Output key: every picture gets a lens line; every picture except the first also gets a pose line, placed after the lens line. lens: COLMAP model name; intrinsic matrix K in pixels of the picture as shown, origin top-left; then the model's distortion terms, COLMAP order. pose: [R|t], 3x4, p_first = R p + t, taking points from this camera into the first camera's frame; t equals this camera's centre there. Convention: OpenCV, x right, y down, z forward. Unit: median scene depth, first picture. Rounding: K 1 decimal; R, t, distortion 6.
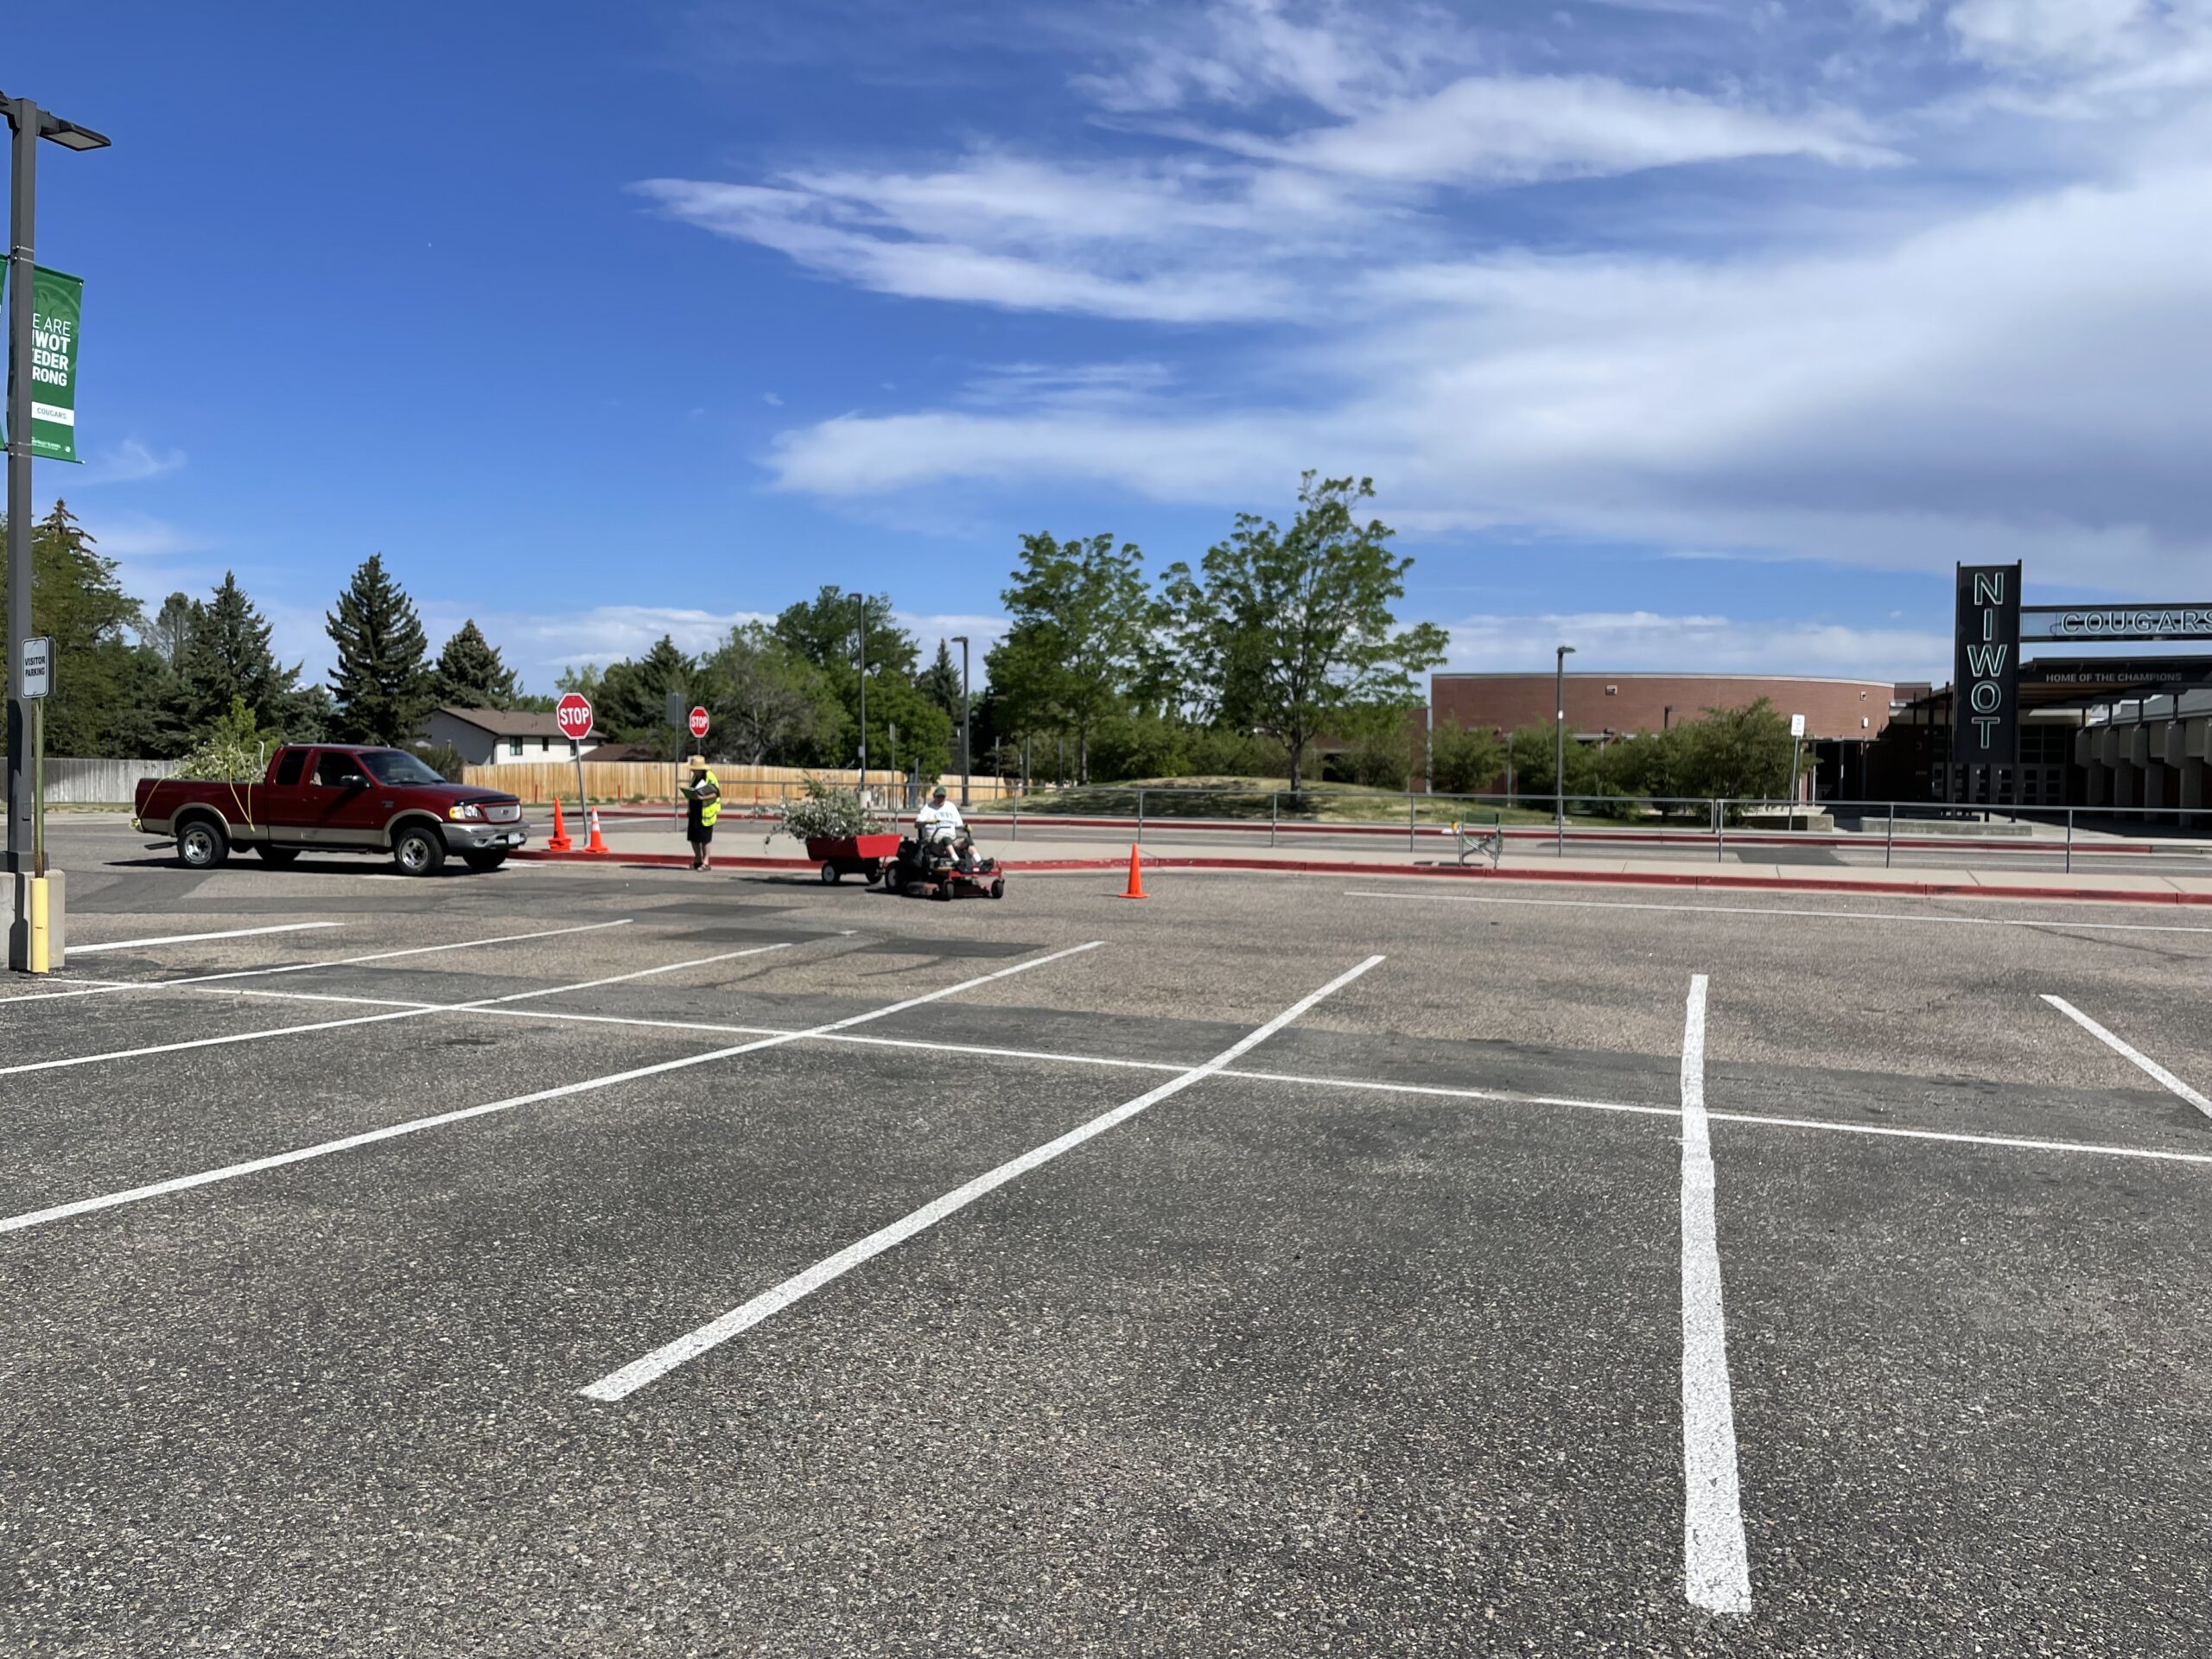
lens RADIAL K [[1700.8, 0, 1123.7], [0, 1700.8, 817.1], [0, 0, 1]] dist [0.098357, -0.142046]
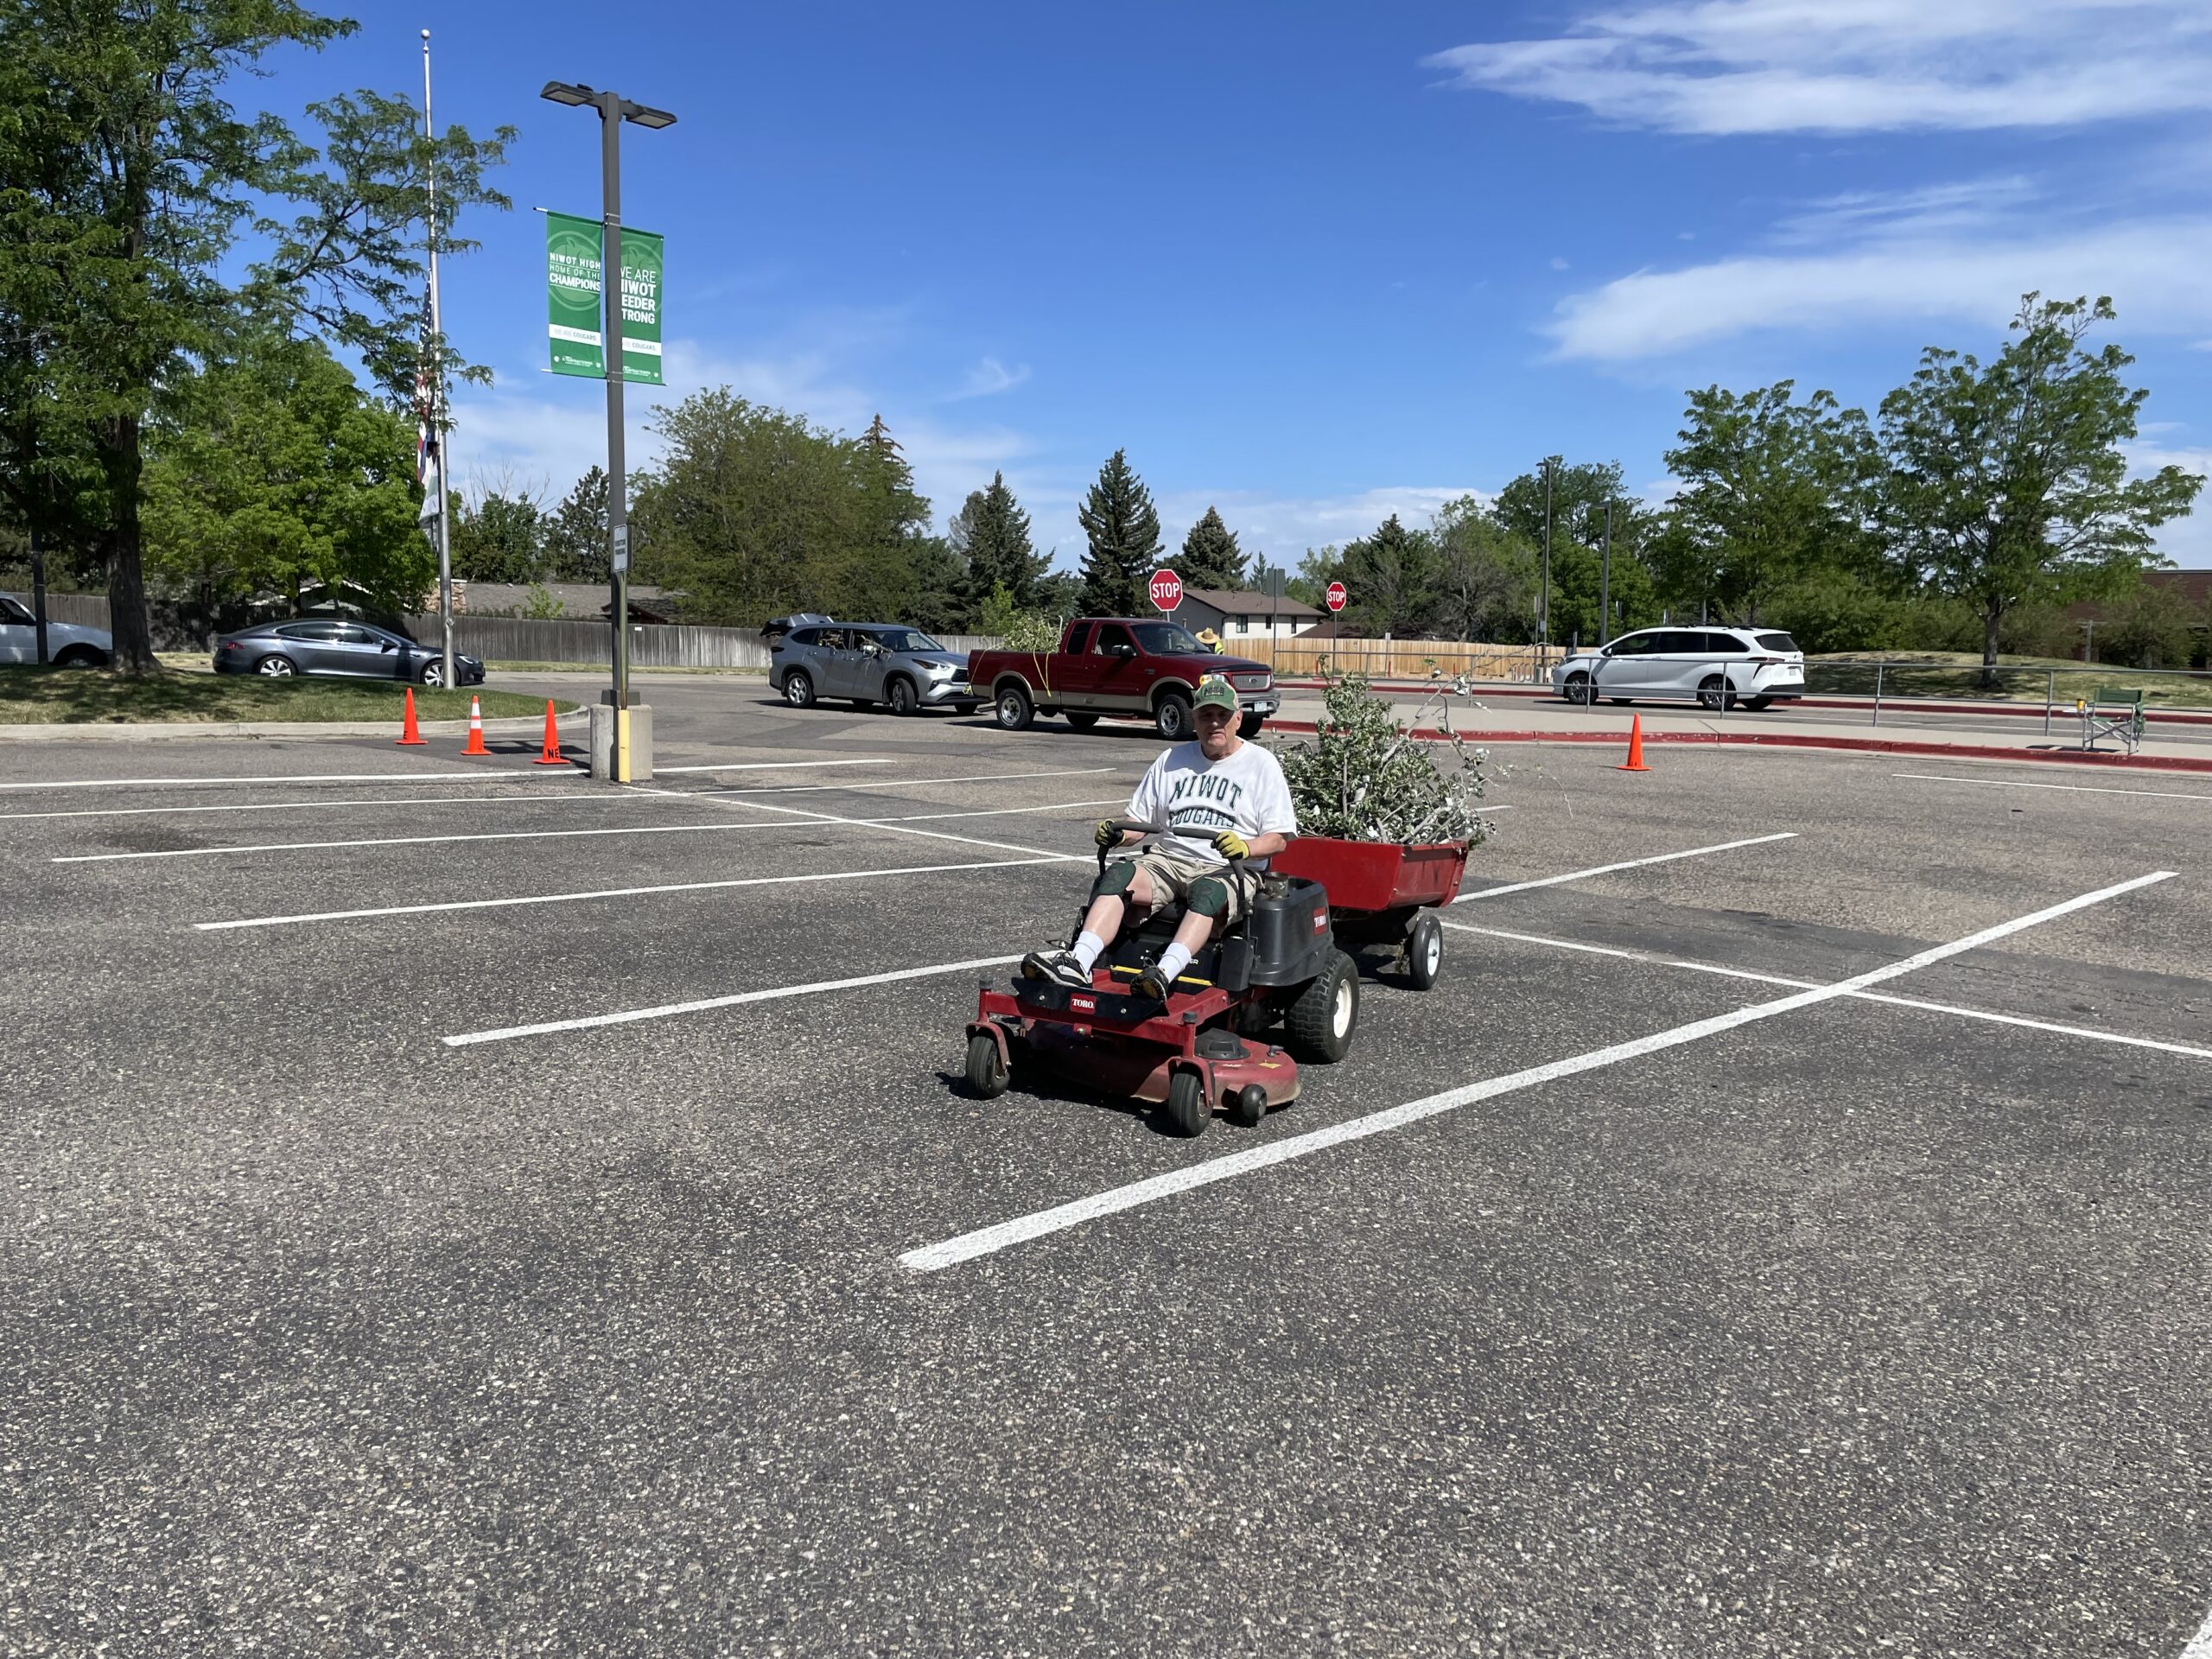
lens RADIAL K [[1706.2, 0, 1113.5], [0, 1706.2, 828.7], [0, 0, 1]] dist [0.096822, -0.142238]
pose [[0.892263, 0.052561, -0.448446, 0.110616], [-0.018692, 0.996650, 0.079622, 0.005269], [0.451128, -0.062661, 0.890257, -0.000536]]
